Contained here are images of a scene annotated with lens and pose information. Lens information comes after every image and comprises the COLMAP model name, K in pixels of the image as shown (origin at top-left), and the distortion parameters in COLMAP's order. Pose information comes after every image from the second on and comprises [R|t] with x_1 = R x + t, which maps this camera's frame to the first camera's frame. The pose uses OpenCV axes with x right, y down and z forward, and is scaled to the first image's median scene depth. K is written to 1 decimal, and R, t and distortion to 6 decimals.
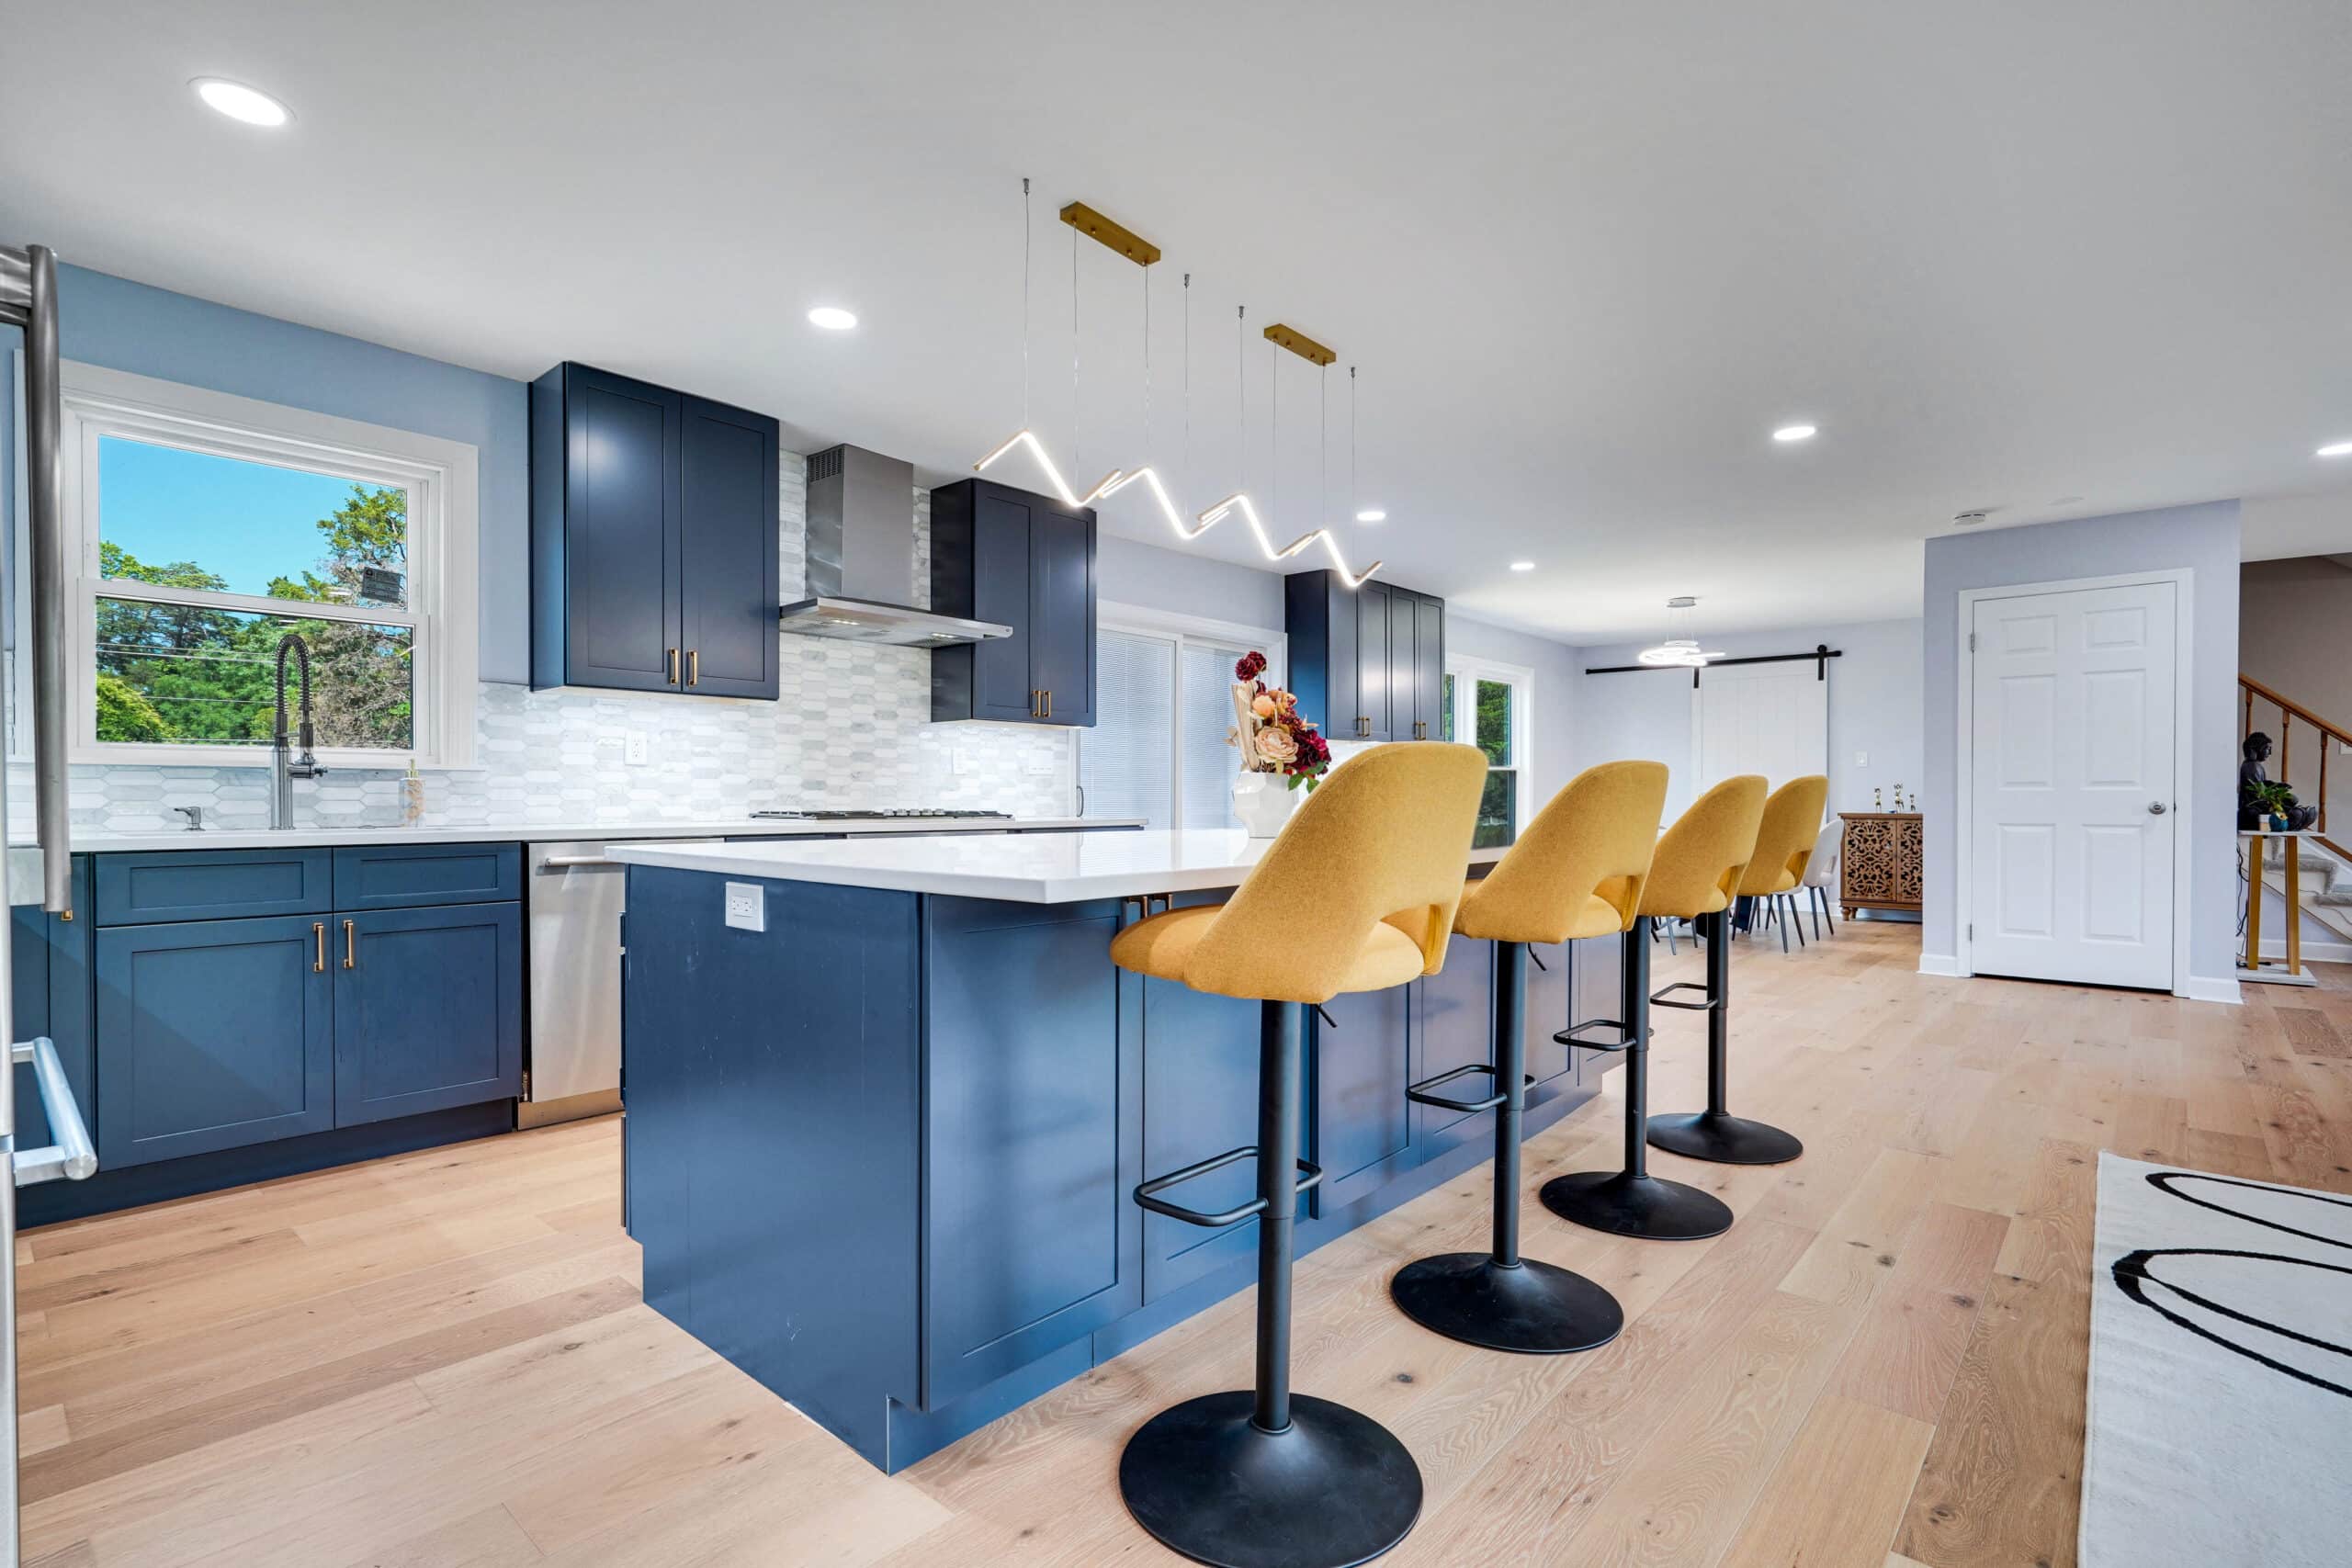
lens RADIAL K [[1115.1, 0, 1163.5], [0, 1115.1, 799.7], [0, 0, 1]] dist [-0.000857, 0.001688]
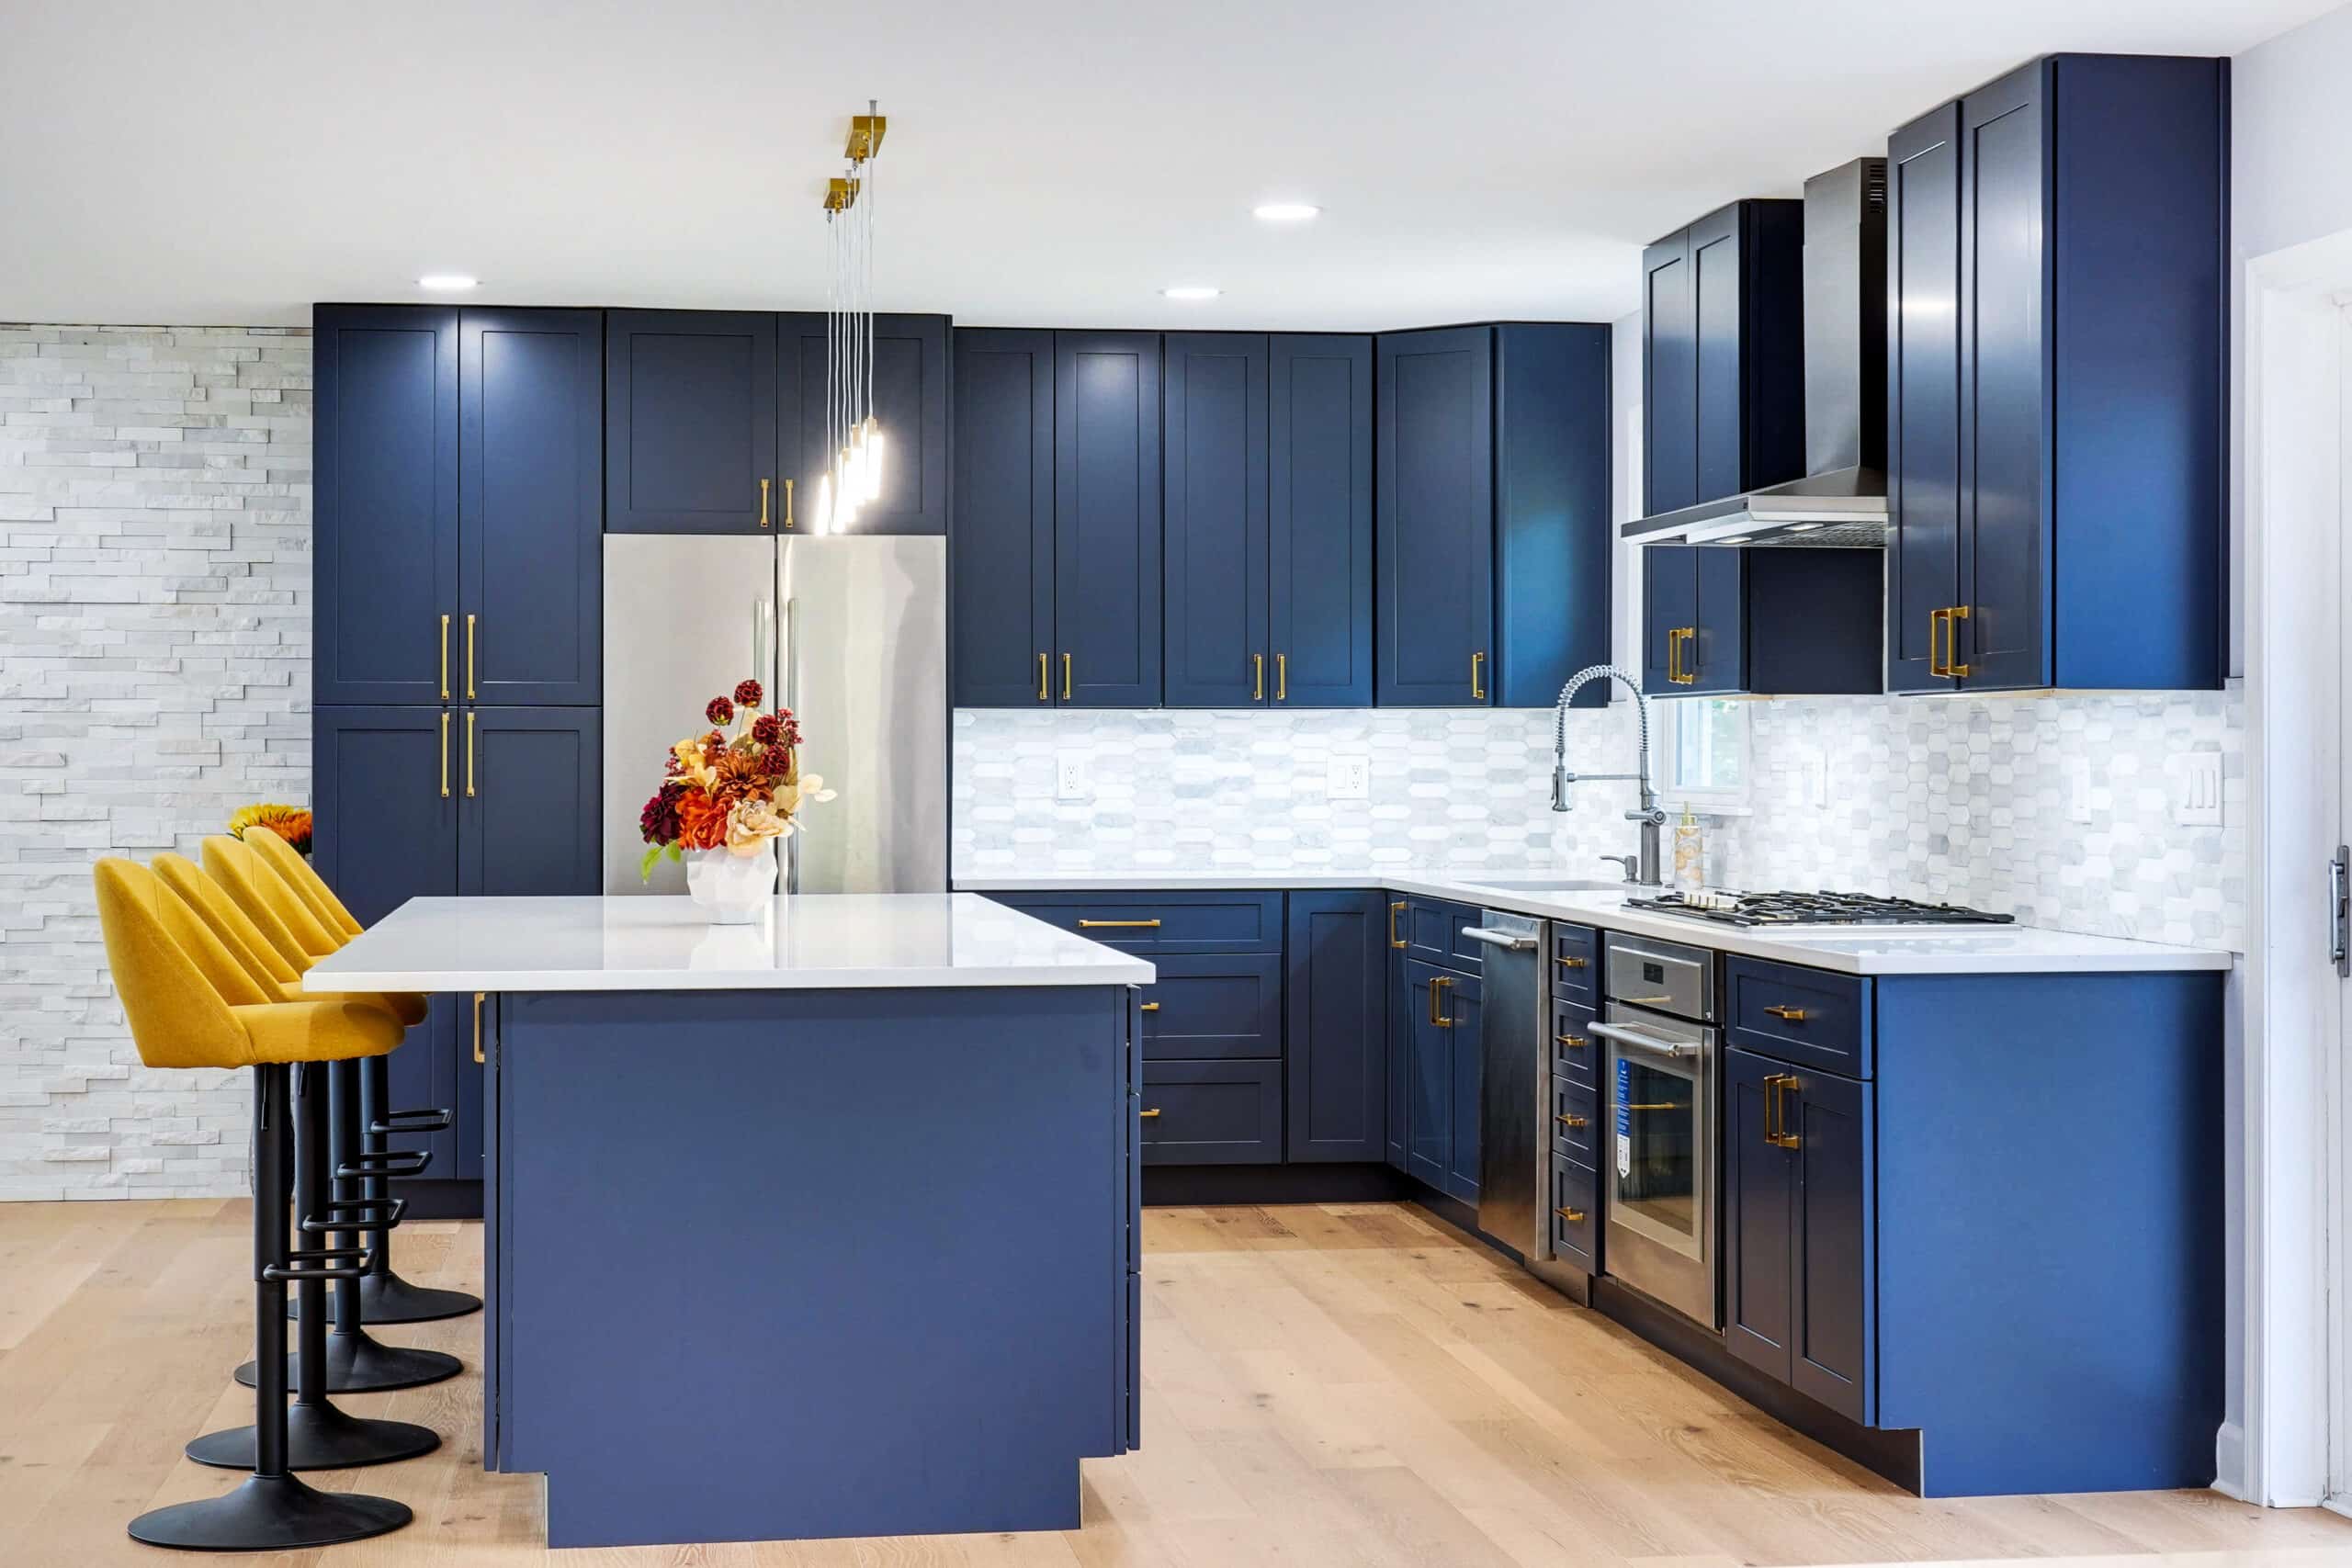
lens RADIAL K [[3465.5, 0, 1184.3], [0, 3465.5, 751.4], [0, 0, 1]] dist [0.013329, 0.000000]
pose [[-0.632558, -0.004511, -0.774500, 1.078144], [-0.004436, 0.999988, -0.002202, -0.048923], [0.774500, 0.002042, -0.632570, 1.703463]]
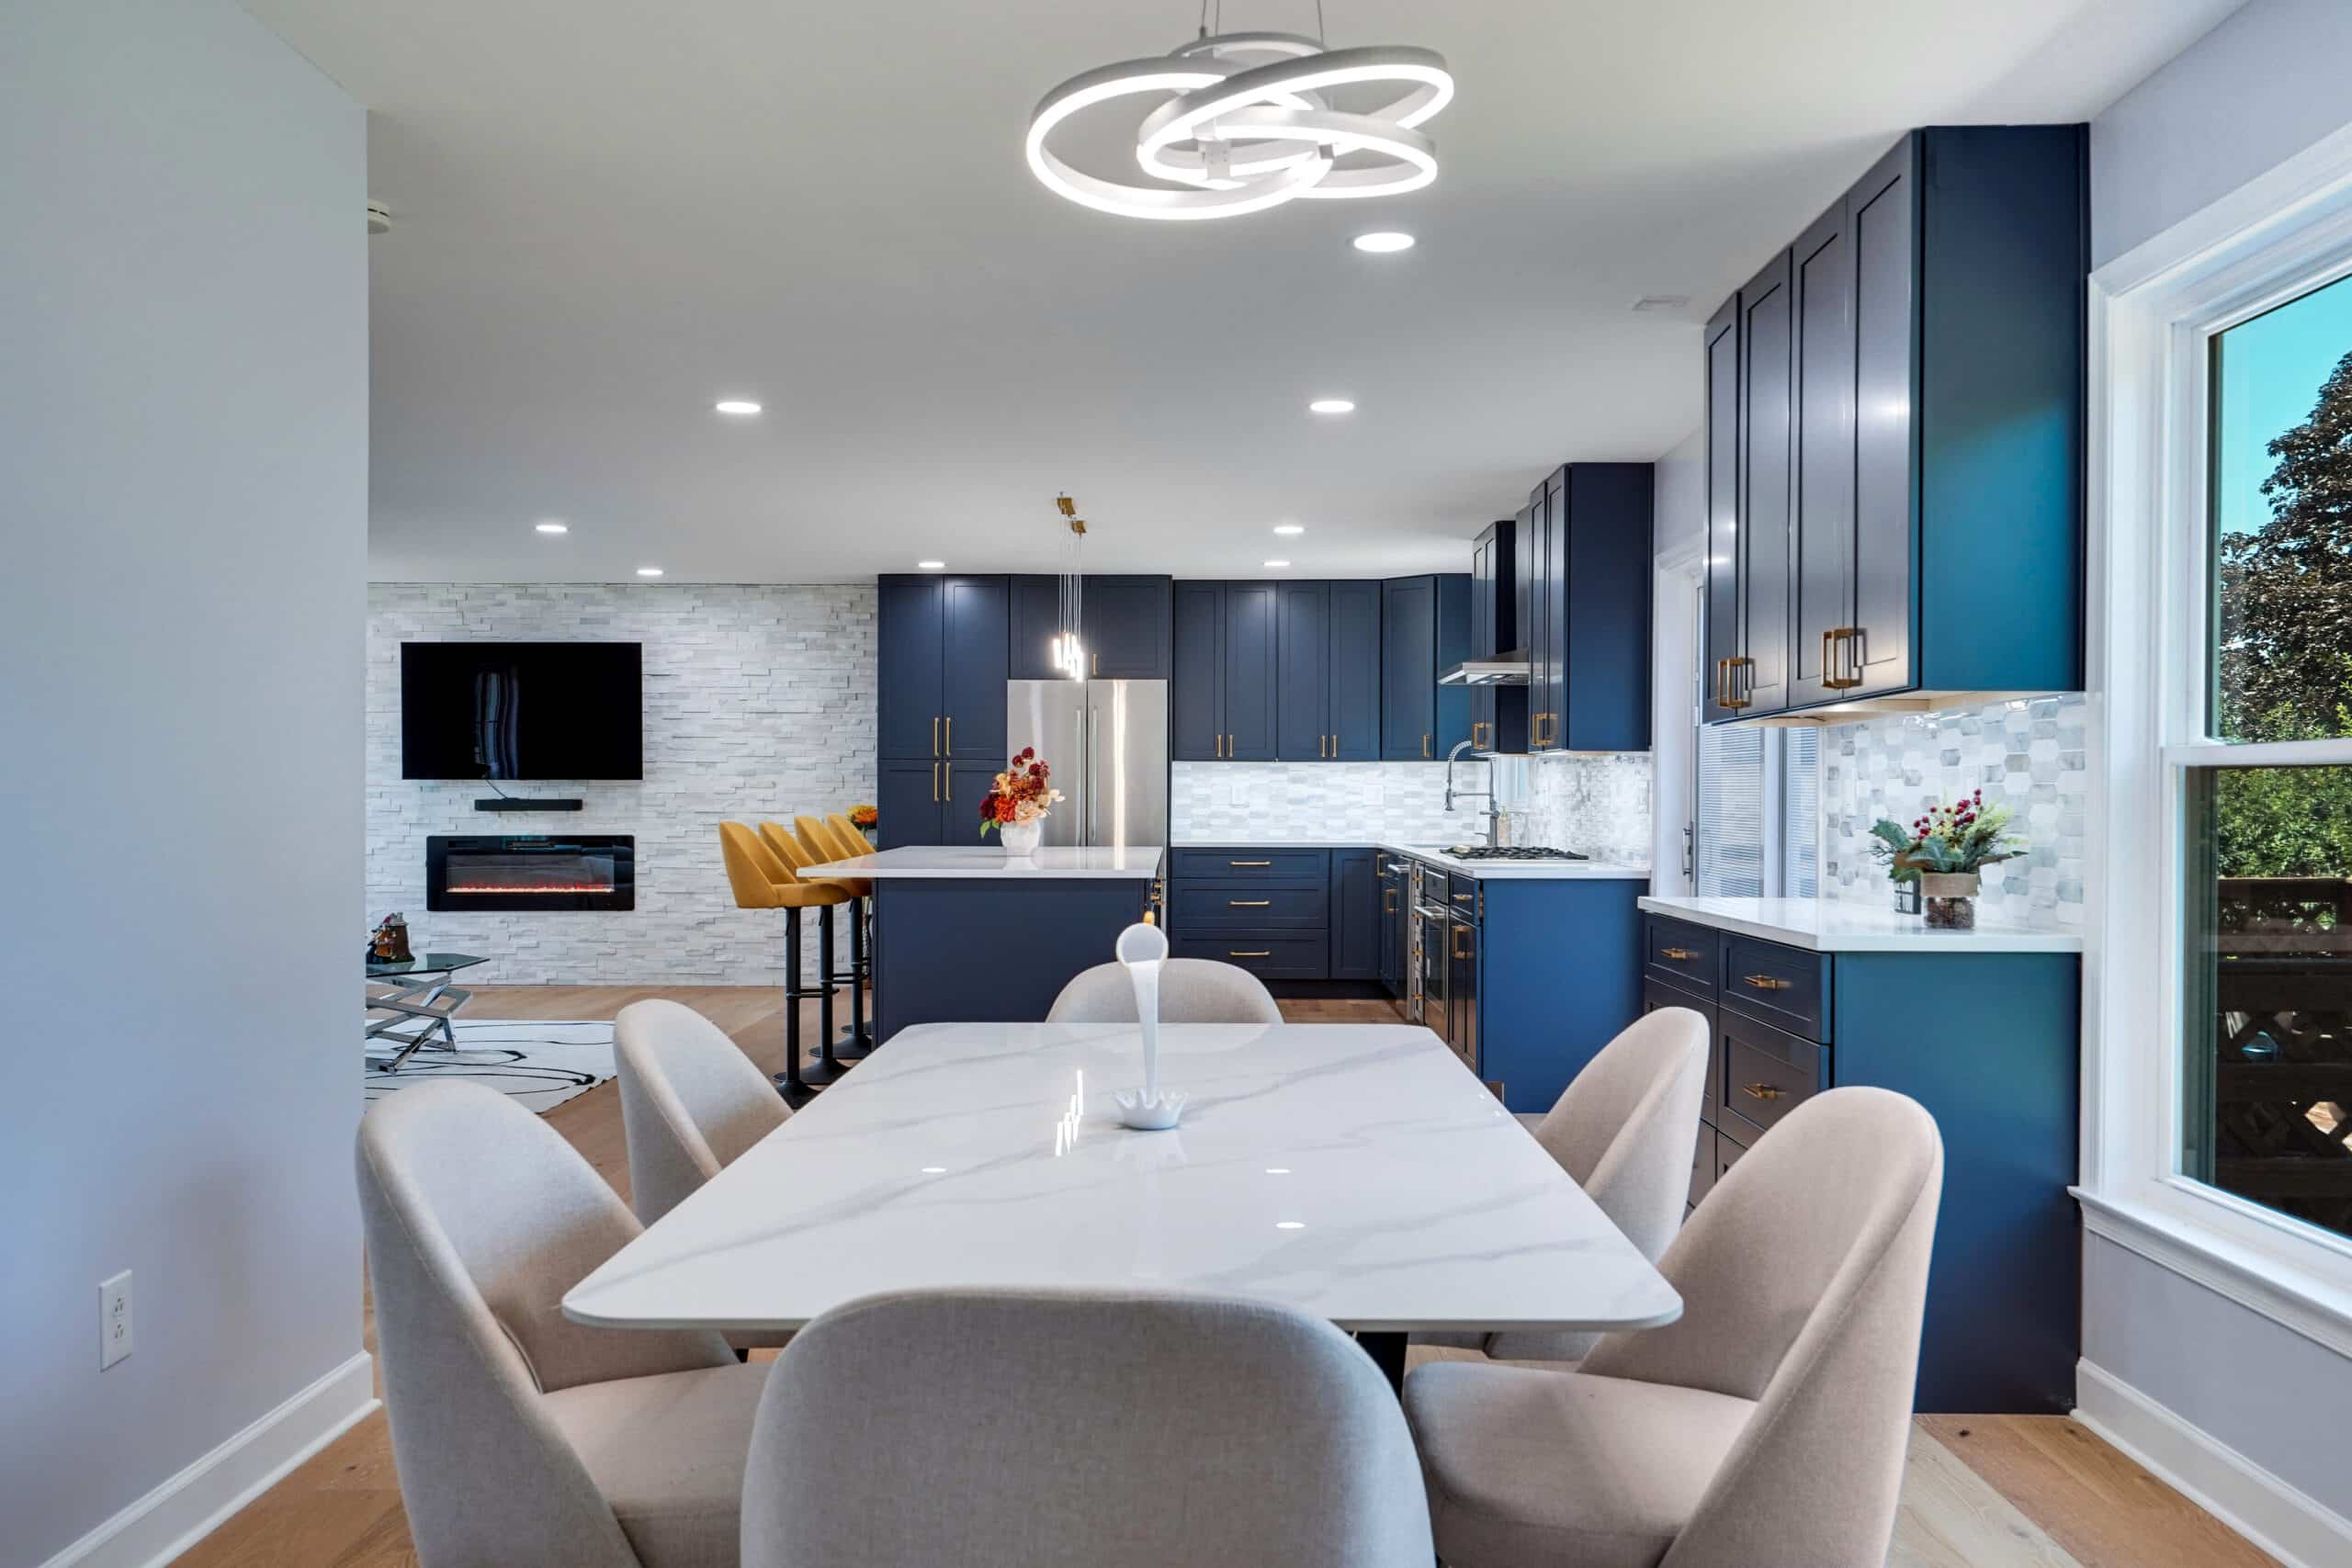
lens RADIAL K [[1900.4, 0, 1189.1], [0, 1900.4, 823.7], [0, 0, 1]] dist [-0.004578, 0.006506]
pose [[-0.743891, 0.005029, -0.668282, 1.148358], [-0.008342, 0.999824, 0.016809, -0.040437], [0.668249, 0.018079, -0.743718, 2.075483]]
